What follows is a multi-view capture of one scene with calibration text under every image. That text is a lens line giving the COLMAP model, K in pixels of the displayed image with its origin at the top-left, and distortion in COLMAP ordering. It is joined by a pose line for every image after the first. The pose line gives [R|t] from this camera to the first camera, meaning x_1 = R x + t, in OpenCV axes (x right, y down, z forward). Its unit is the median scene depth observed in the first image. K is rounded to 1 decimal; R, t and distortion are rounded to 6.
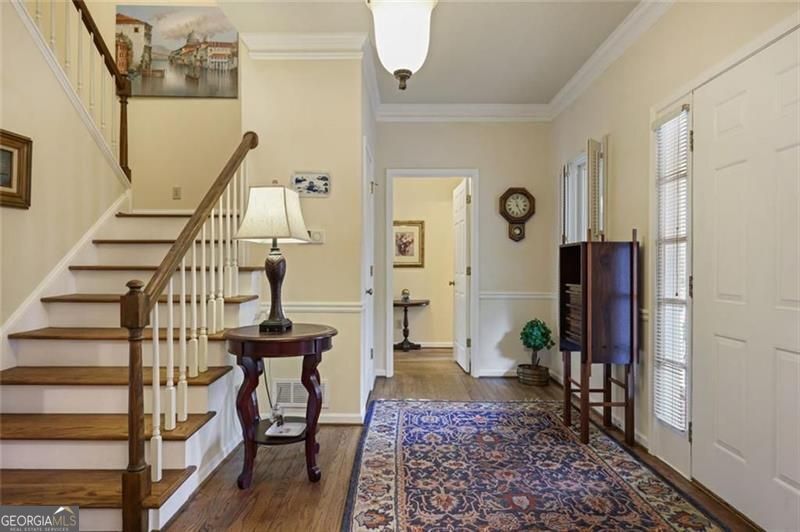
lens RADIAL K [[462.3, 0, 397.5], [0, 462.3, 265.1], [0, 0, 1]] dist [-0.001332, 0.000112]
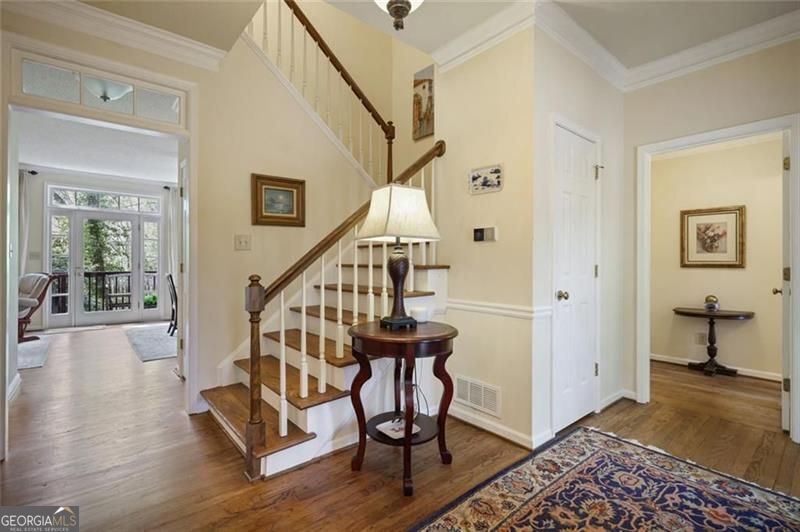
lens RADIAL K [[368.8, 0, 401.1], [0, 368.8, 263.0], [0, 0, 1]] dist [-0.000807, 0.001474]
pose [[0.655137, -0.000020, -0.755510, 0.276852], [-0.003380, 0.999990, -0.002958, 0.001024], [0.755502, 0.004491, 0.655130, 0.366602]]
